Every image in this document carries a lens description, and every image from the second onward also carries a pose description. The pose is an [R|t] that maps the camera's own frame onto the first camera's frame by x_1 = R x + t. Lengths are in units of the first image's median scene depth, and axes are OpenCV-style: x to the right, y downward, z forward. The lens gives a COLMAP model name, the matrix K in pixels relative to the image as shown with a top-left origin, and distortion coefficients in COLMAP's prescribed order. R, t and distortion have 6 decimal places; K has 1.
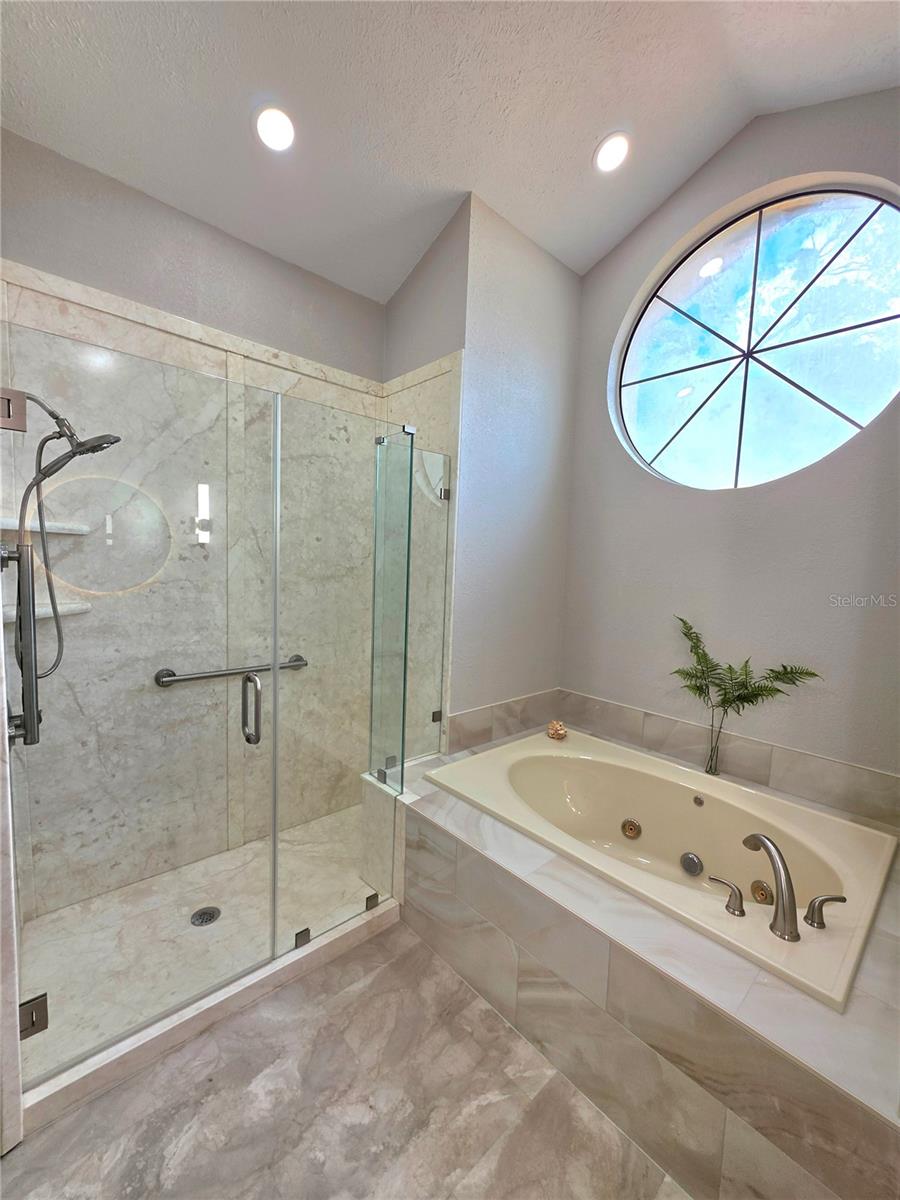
lens RADIAL K [[484.3, 0, 449.0], [0, 484.3, 603.9], [0, 0, 1]] dist [-0.003839, 0.000344]
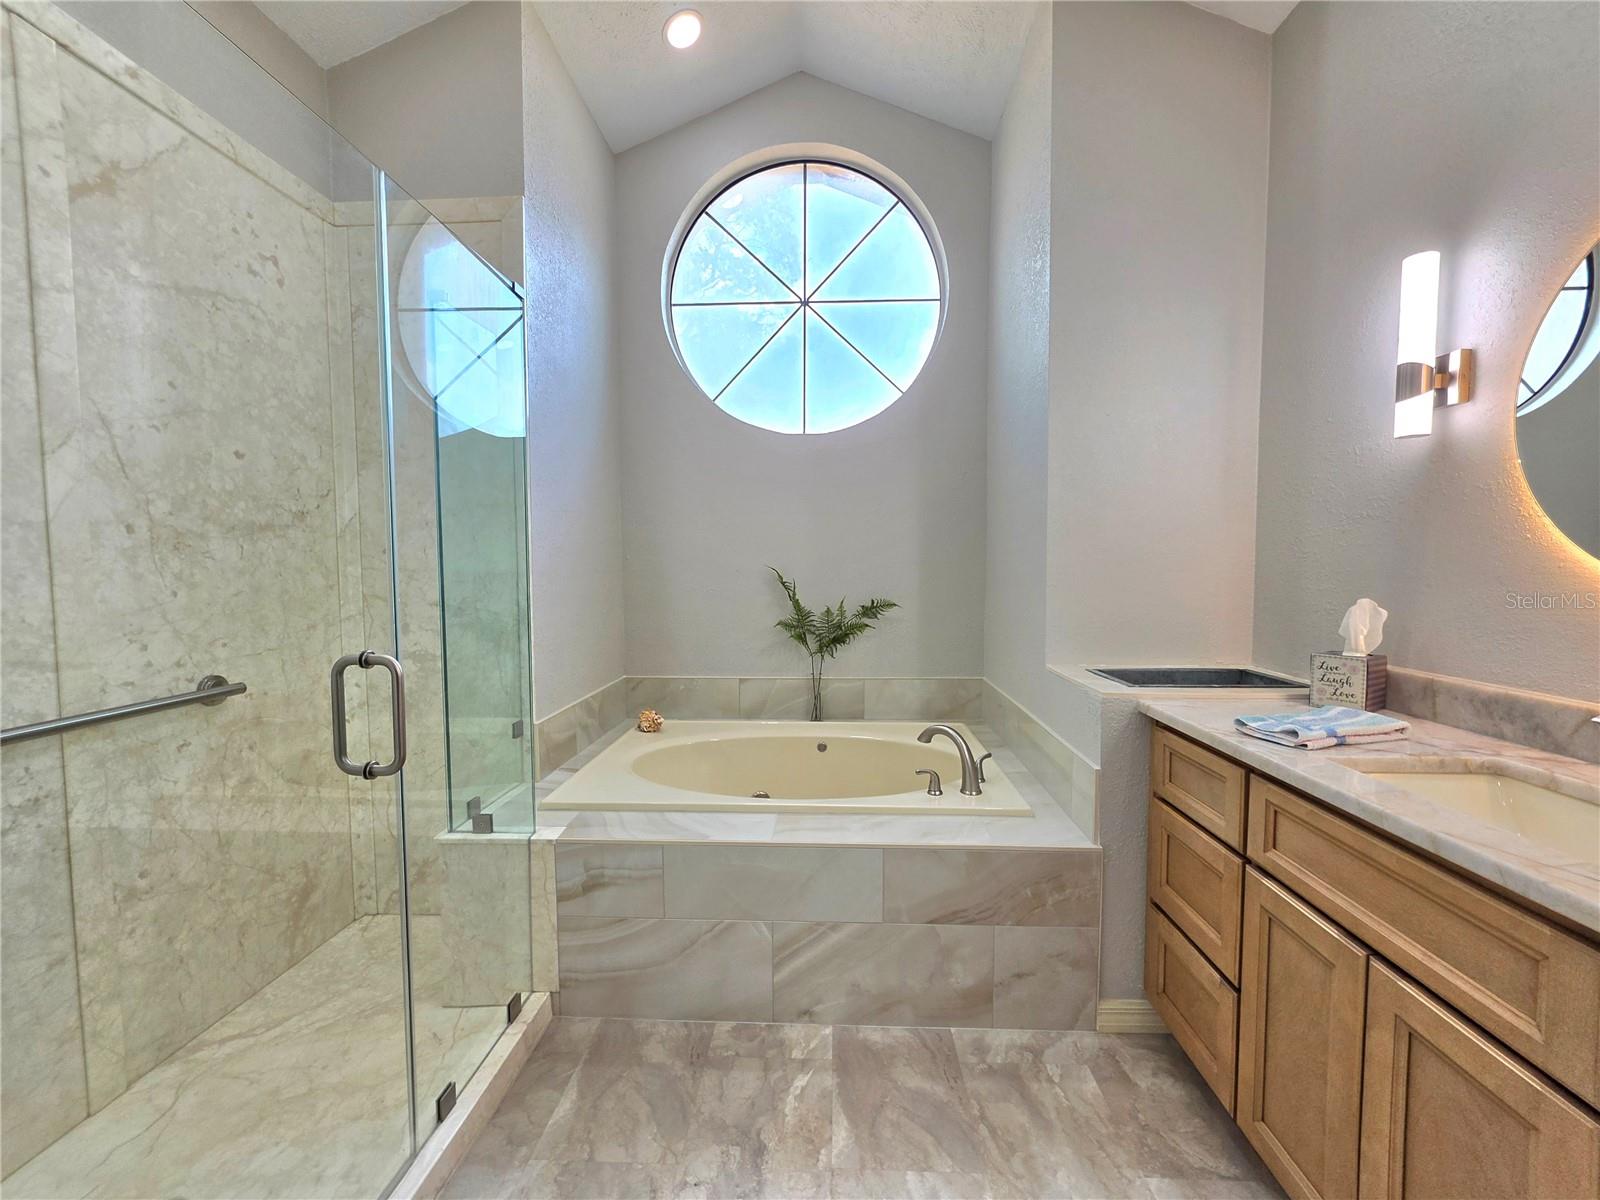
lens RADIAL K [[648.7, 0, 809.1], [0, 648.7, 600.4], [0, 0, 1]] dist [-0.003189, 0.000294]
pose [[0.702178, -0.078764, 0.707631, -0.395253], [0.091412, 0.995610, 0.020111, 0.079223], [-0.706109, 0.050565, 0.706295, 0.070356]]
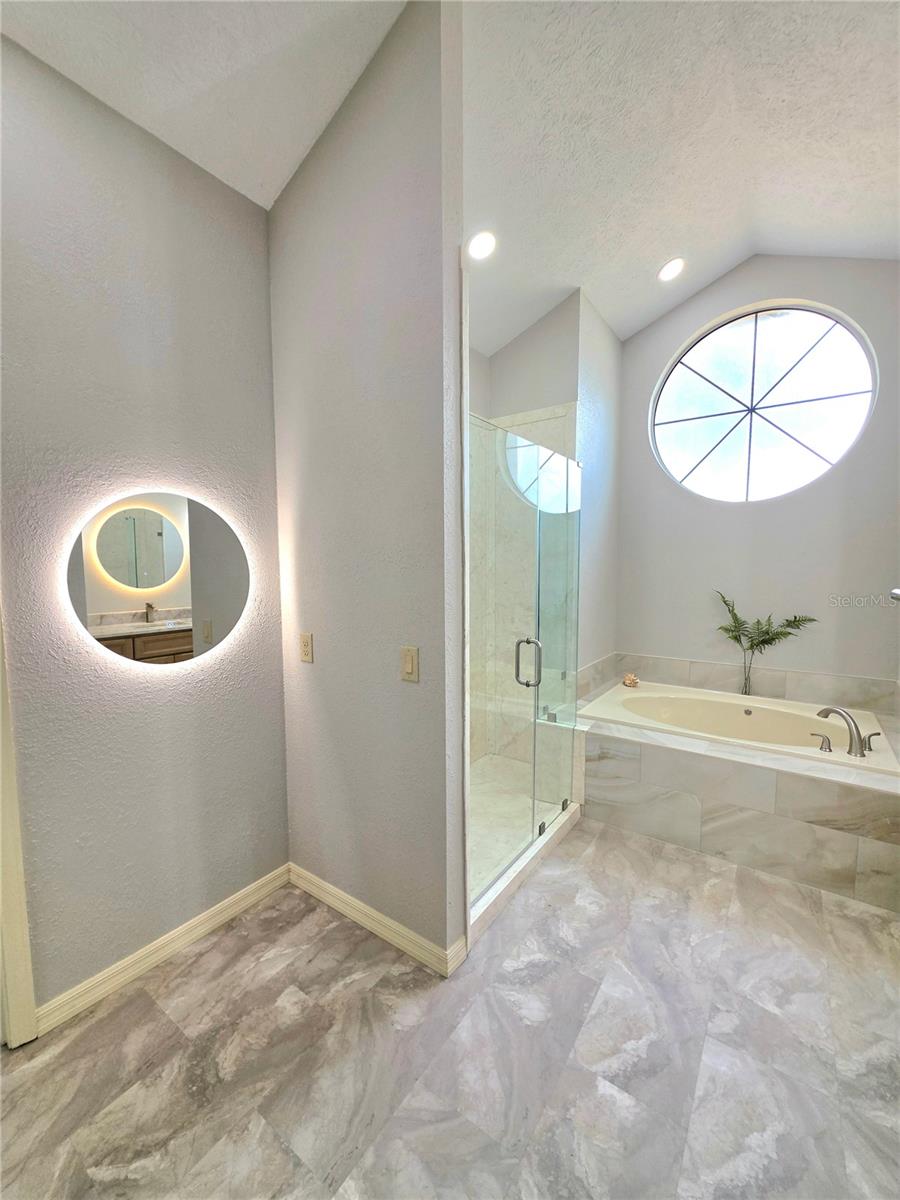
lens RADIAL K [[484.0, 0, 452.9], [0, 484.0, 603.8], [0, 0, 1]] dist [-0.003247, 0.000509]
pose [[0.975532, -0.058373, 0.211969, -0.638464], [0.058762, 0.998262, 0.004465, 0.015042], [-0.211861, 0.008100, 0.977266, -0.251928]]
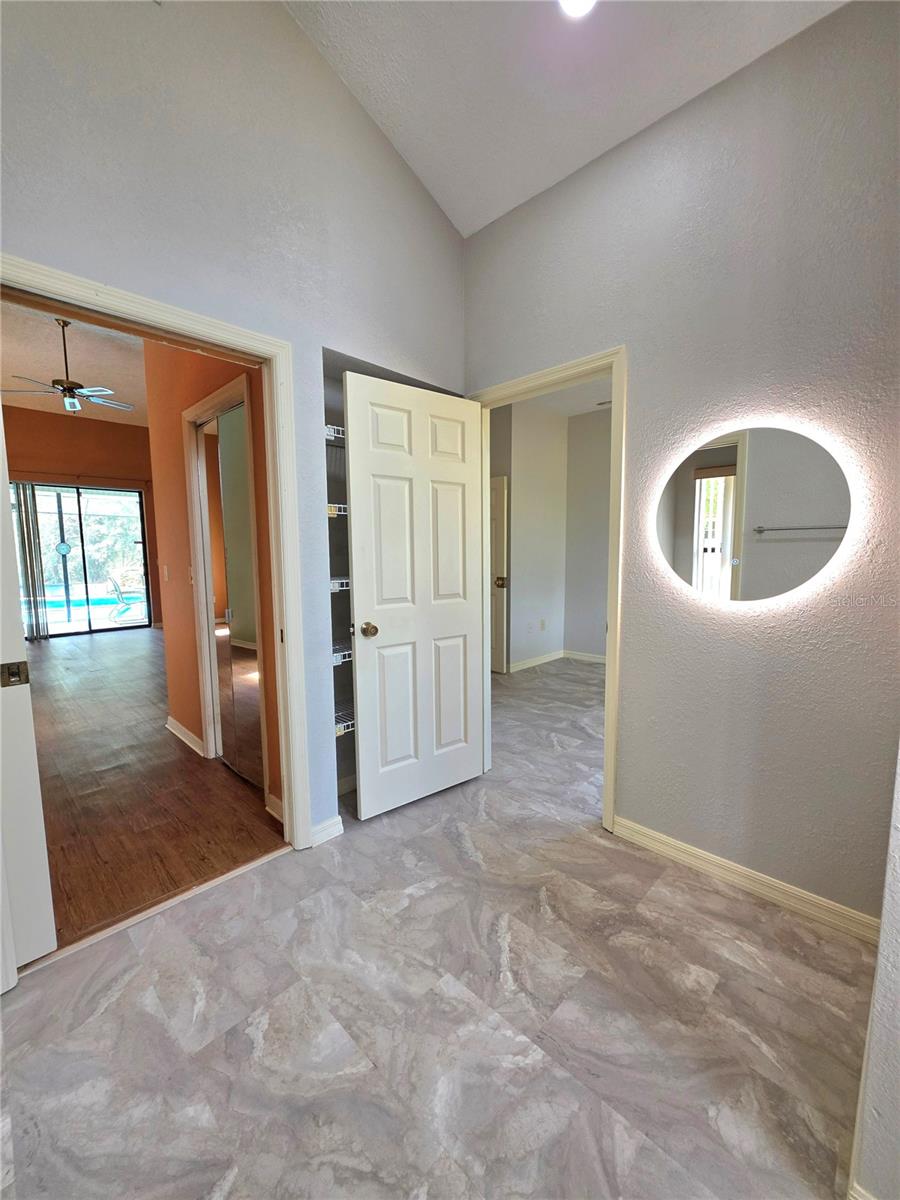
lens RADIAL K [[483.7, 0, 450.0], [0, 483.7, 600.0], [0, 0, 1]] dist [-0.000882, 0.000194]
pose [[0.057992, 0.060686, -0.996471, -0.162853], [-0.076104, 0.995515, 0.056199, 0.077854], [0.995412, 0.072577, 0.062350, 0.093866]]
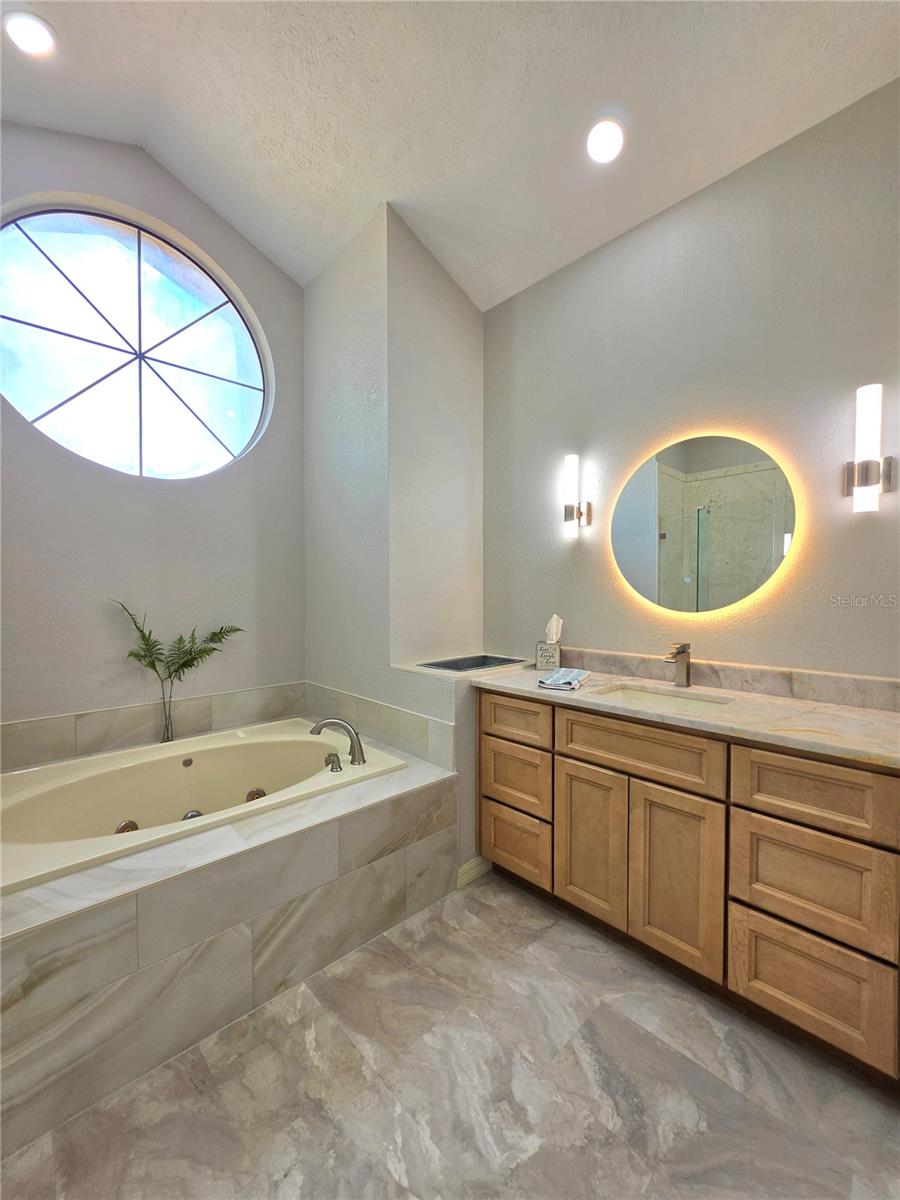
lens RADIAL K [[481.3, 0, 452.5], [0, 481.3, 602.7], [0, 0, 1]] dist [-0.003056, 0.000322]
pose [[-0.023883, -0.061094, 0.997846, -0.533916], [0.088089, 0.994120, 0.062975, 0.033851], [-0.995826, 0.089404, -0.018361, 0.378366]]
